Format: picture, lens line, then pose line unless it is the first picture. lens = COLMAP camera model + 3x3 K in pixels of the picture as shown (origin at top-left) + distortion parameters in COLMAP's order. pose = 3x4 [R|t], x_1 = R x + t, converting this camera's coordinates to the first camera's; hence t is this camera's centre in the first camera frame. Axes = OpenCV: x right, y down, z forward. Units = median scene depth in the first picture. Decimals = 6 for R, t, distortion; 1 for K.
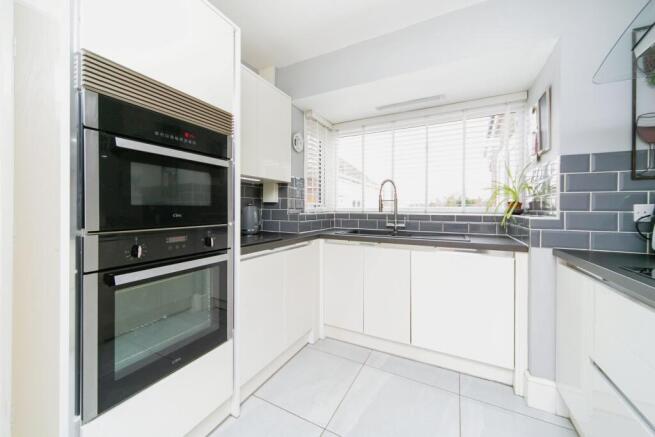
lens RADIAL K [[252.2, 0, 317.8], [0, 252.2, 207.5], [0, 0, 1]] dist [0.000693, 0.000083]
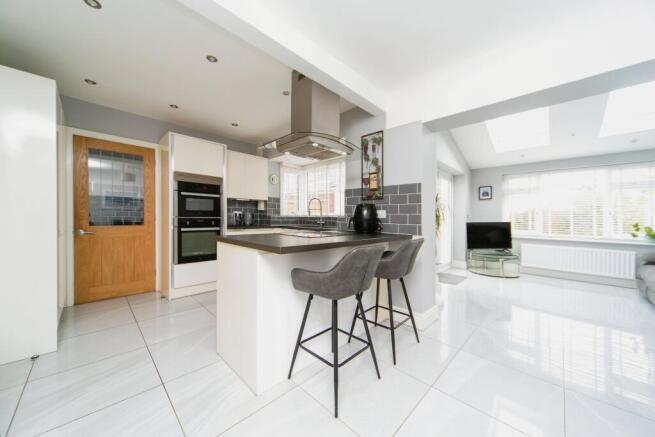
lens RADIAL K [[237.2, 0, 327.5], [0, 237.2, 218.5], [0, 0, 1]] dist [0.000977, 0.000097]
pose [[0.960003, 0.012741, -0.279699, 1.431882], [-0.009989, 0.999887, 0.011261, 0.034206], [0.279810, -0.008017, 0.960022, -1.122926]]
